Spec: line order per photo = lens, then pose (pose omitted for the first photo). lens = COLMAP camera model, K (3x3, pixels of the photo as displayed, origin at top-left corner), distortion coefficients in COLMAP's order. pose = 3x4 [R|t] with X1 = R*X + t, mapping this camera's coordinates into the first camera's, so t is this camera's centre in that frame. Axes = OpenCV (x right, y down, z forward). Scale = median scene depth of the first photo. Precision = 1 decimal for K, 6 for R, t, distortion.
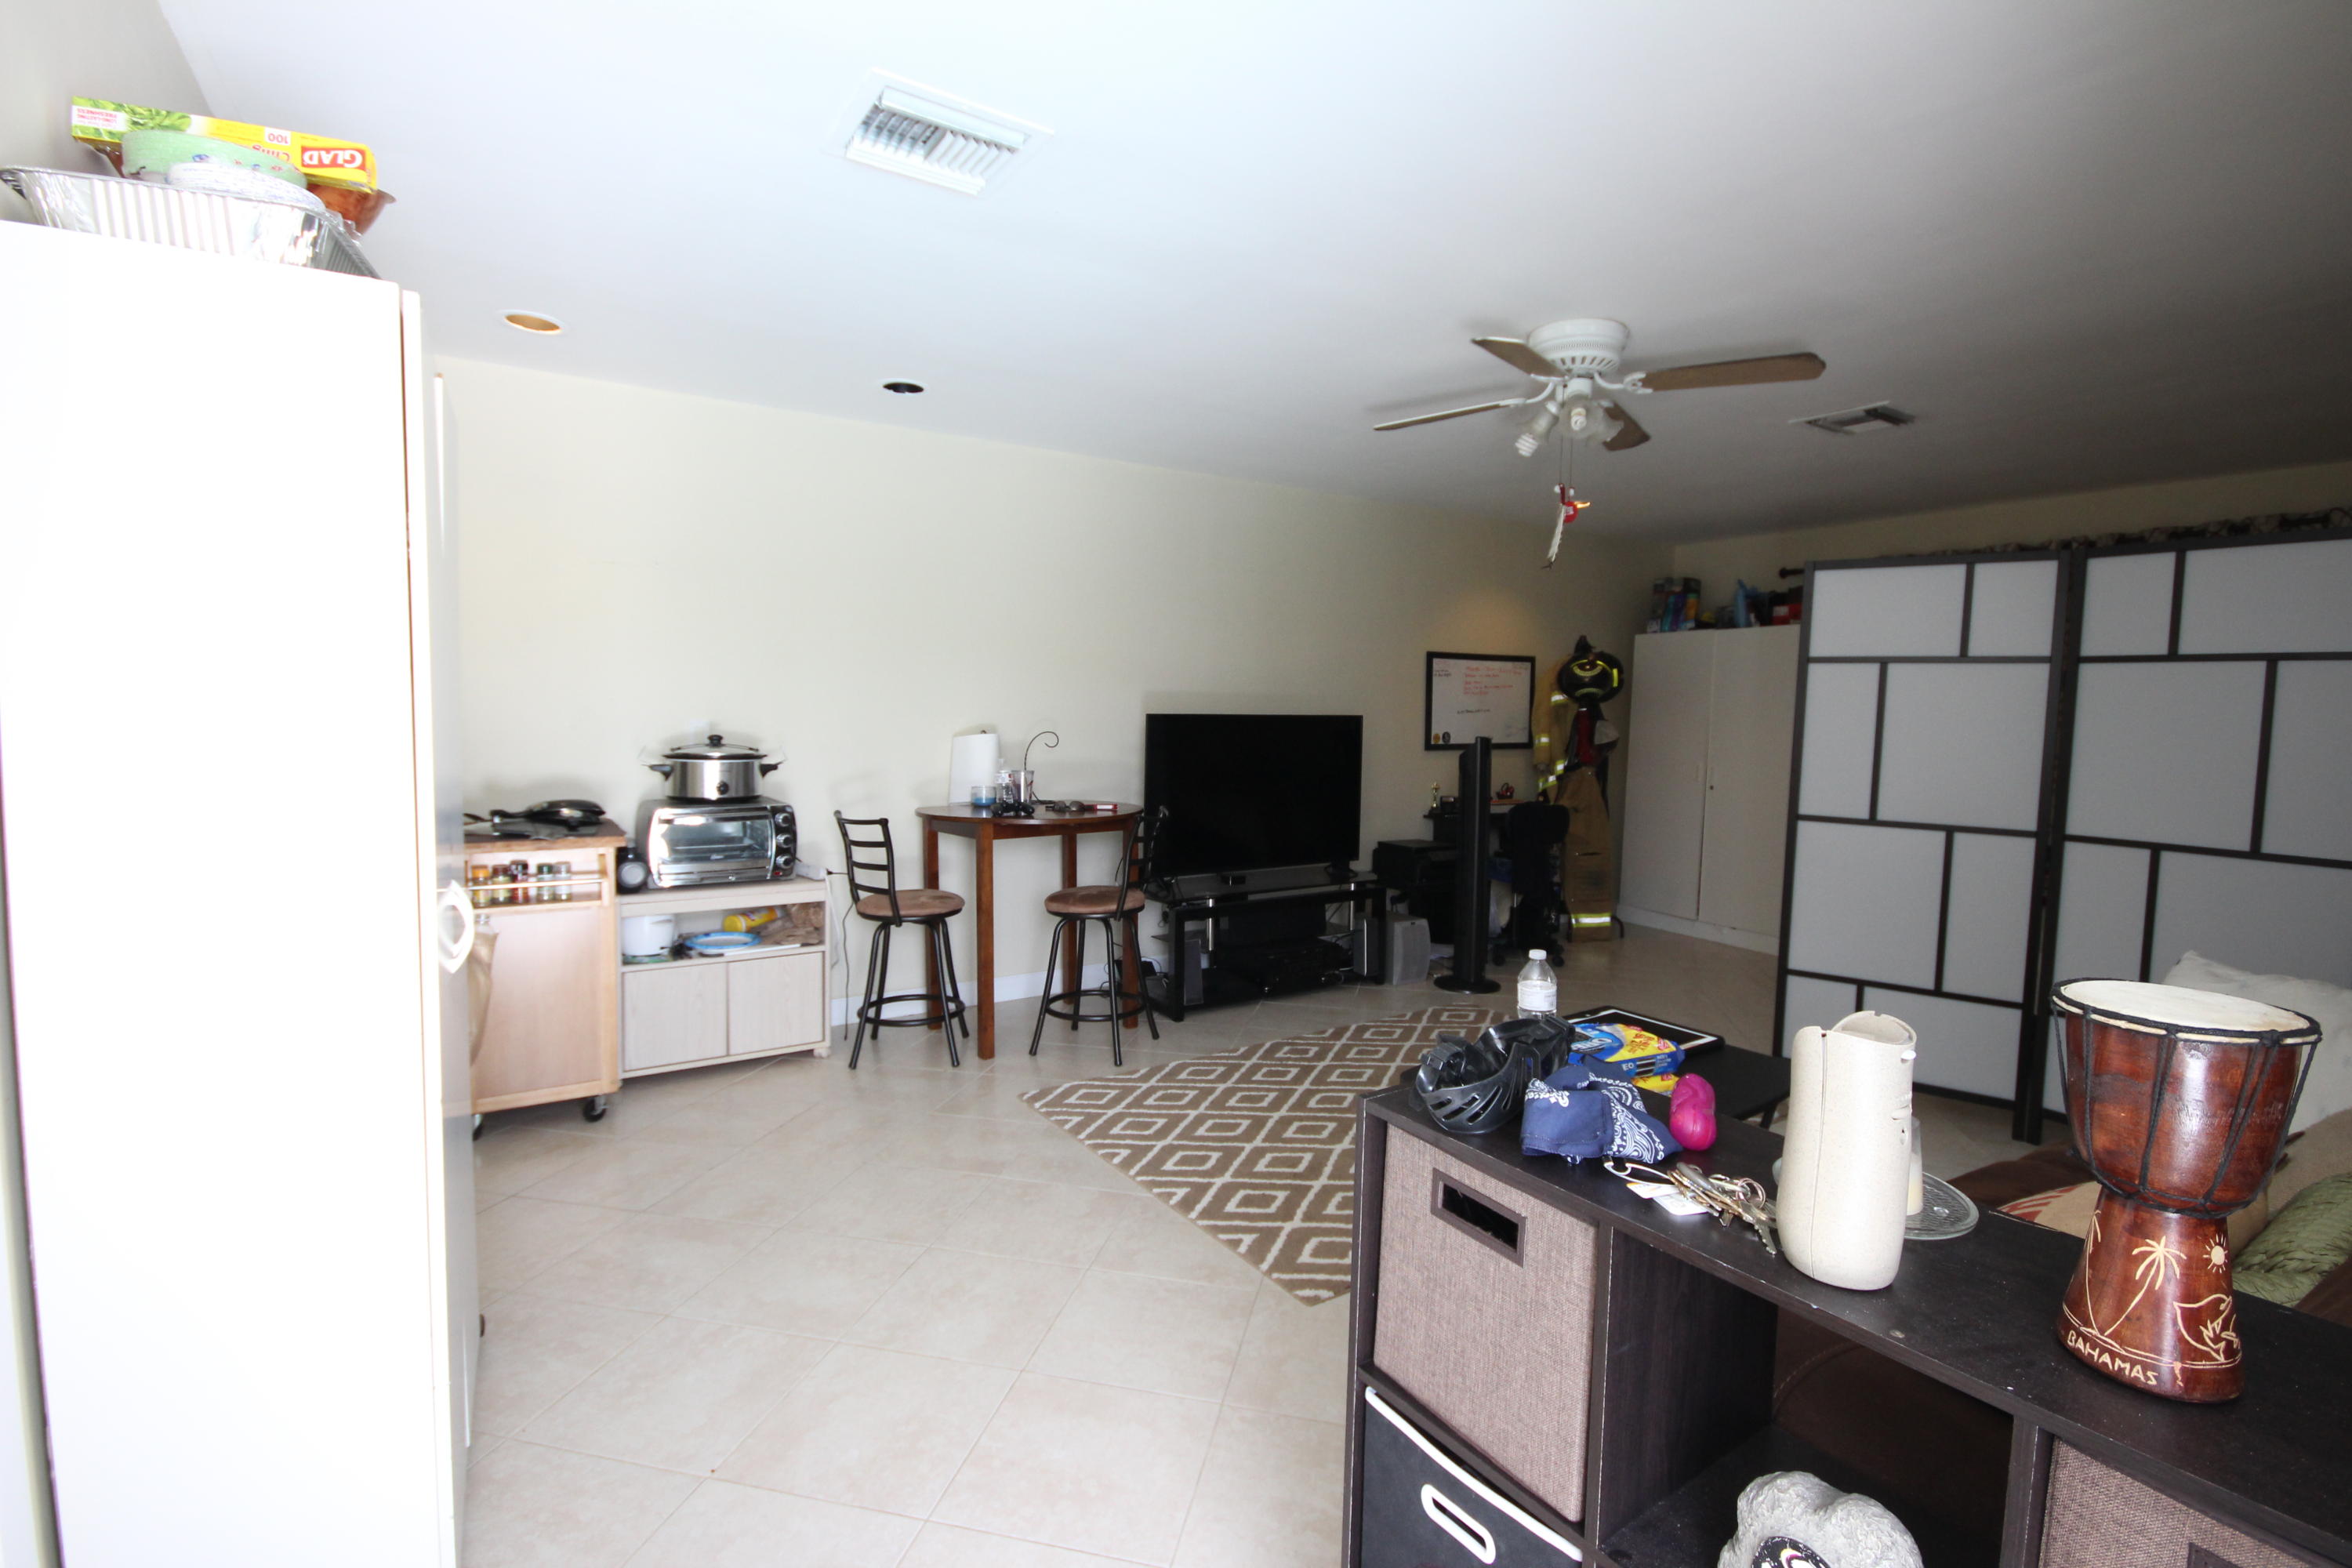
lens RADIAL K [[1106.4, 0, 1180.4], [0, 1106.4, 781.1], [0, 0, 1]] dist [-0.002028, -0.000065]
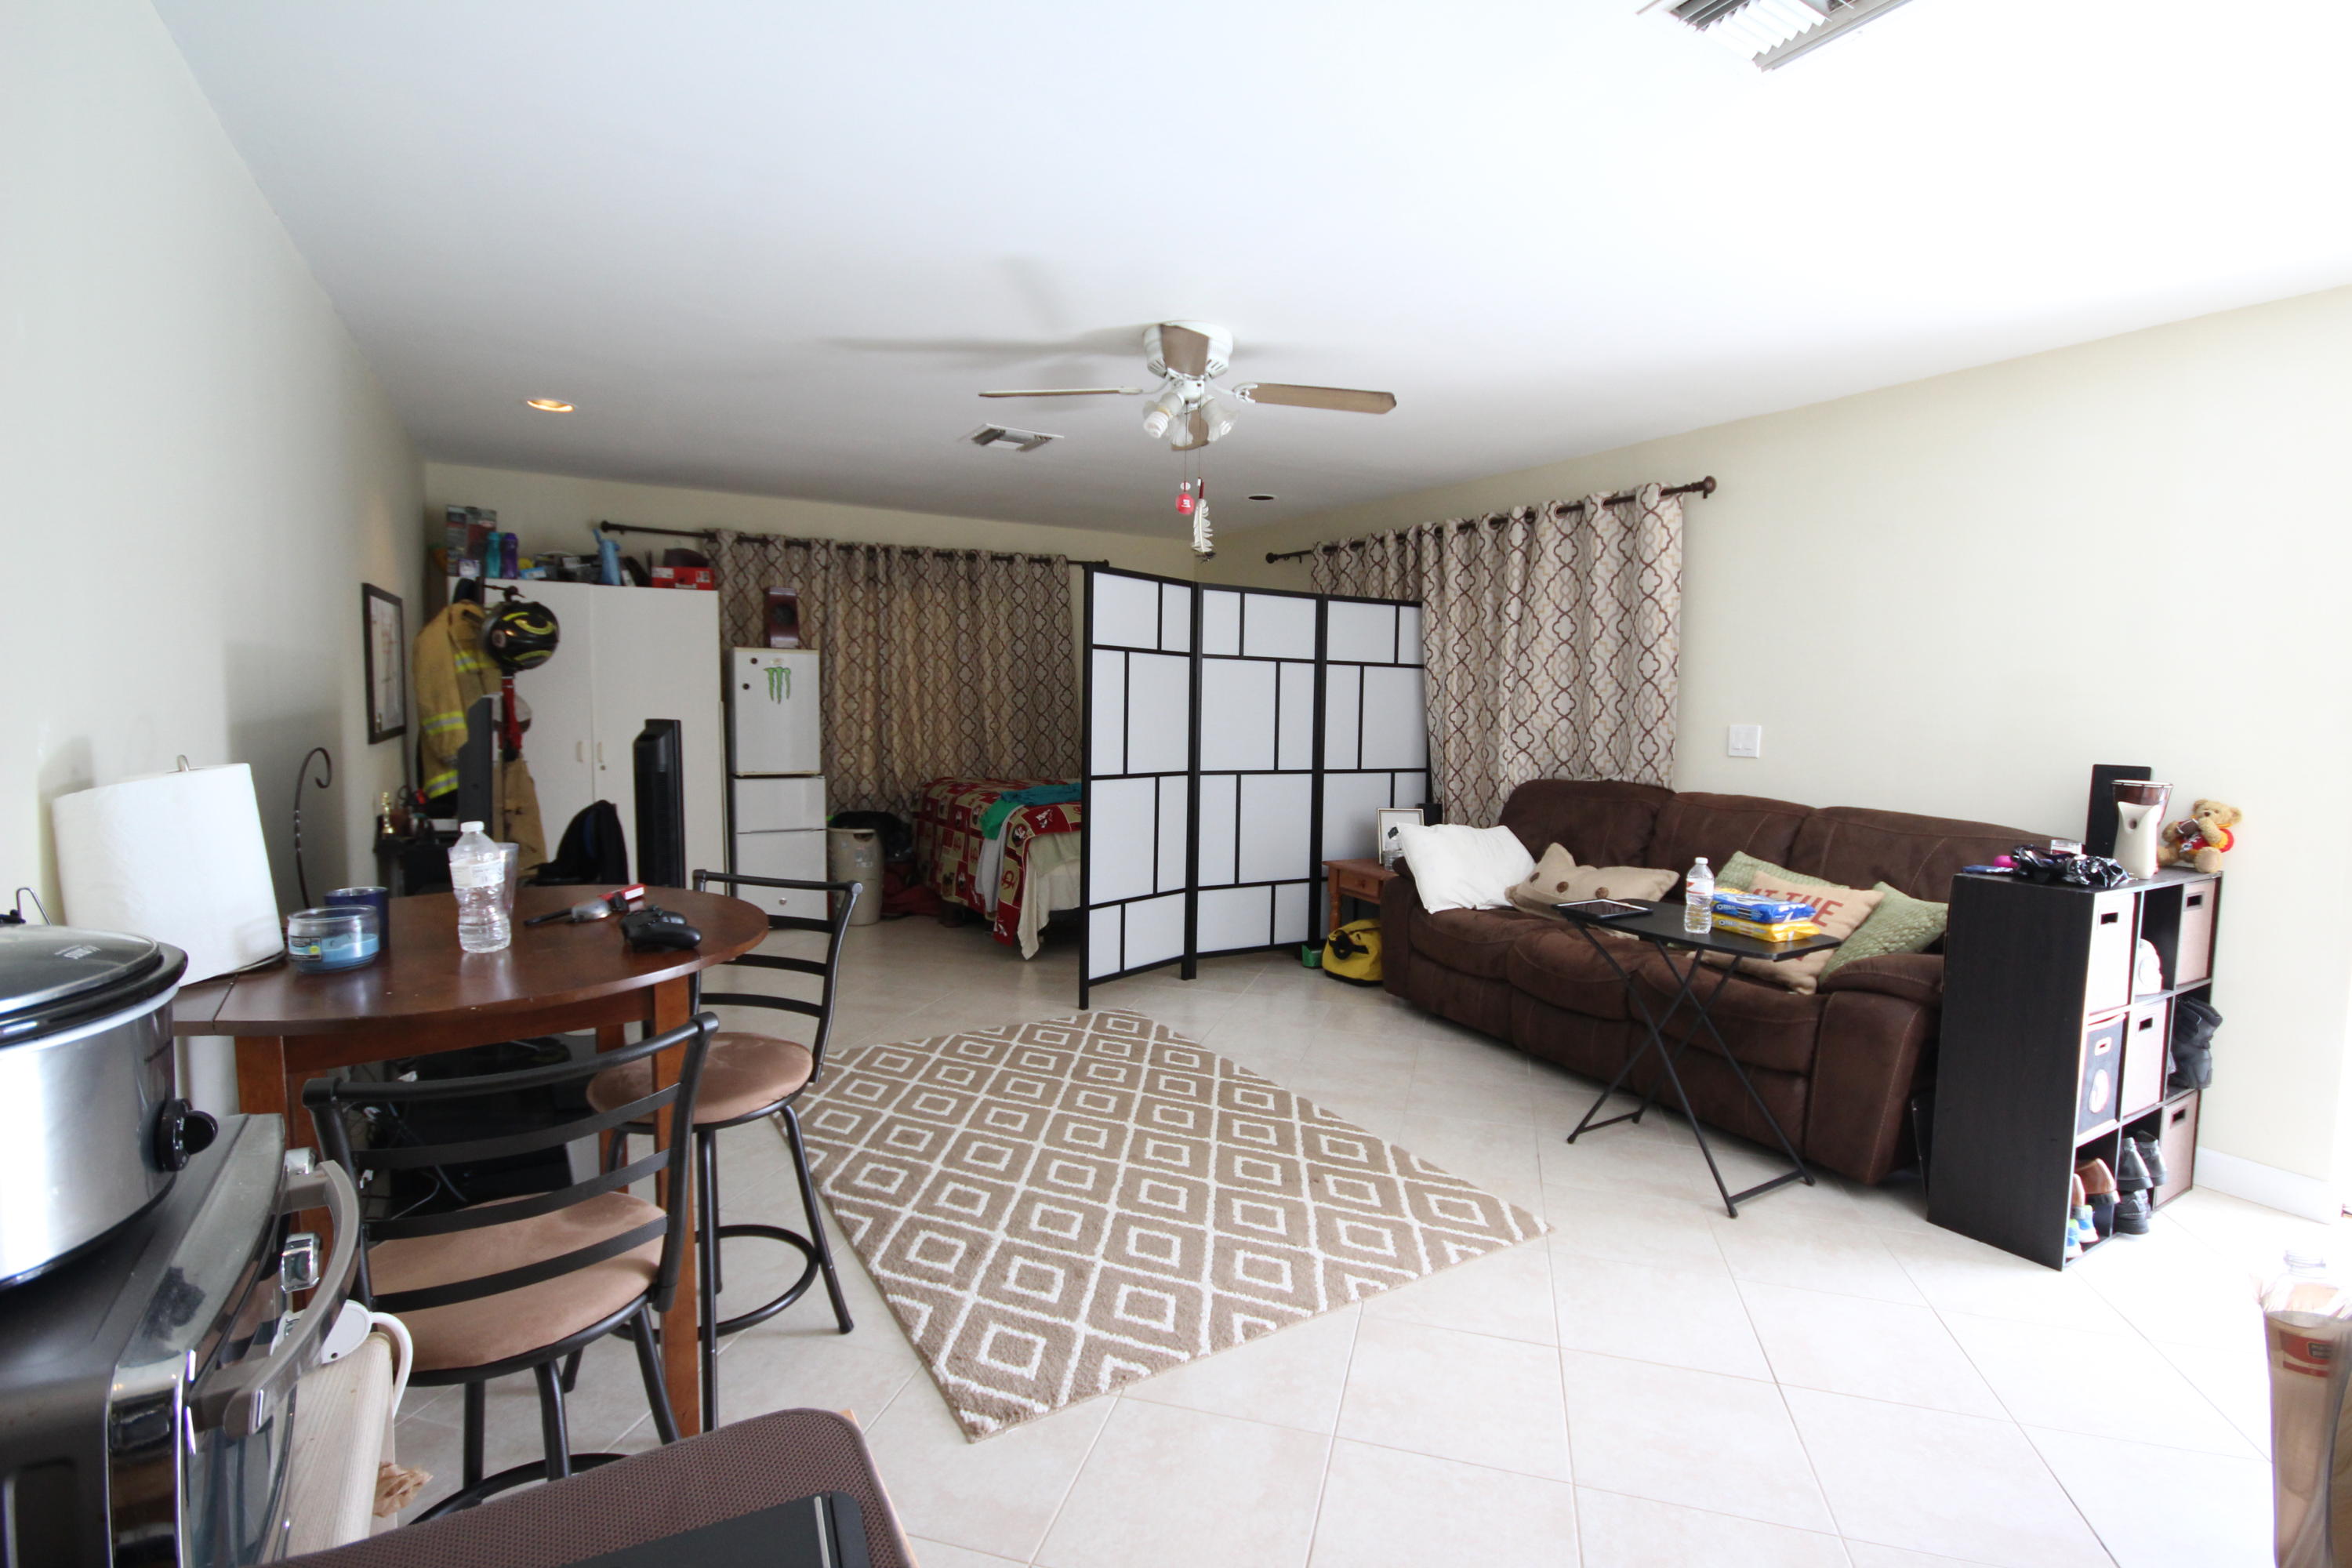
lens RADIAL K [[1106.4, 0, 1180.4], [0, 1106.4, 781.1], [0, 0, 1]] dist [-0.002028, -0.000065]
pose [[0.022806, -0.091665, 0.995529, -0.721370], [0.044104, 0.994910, 0.090598, -0.078875], [-0.998767, 0.041841, 0.026733, 0.983008]]
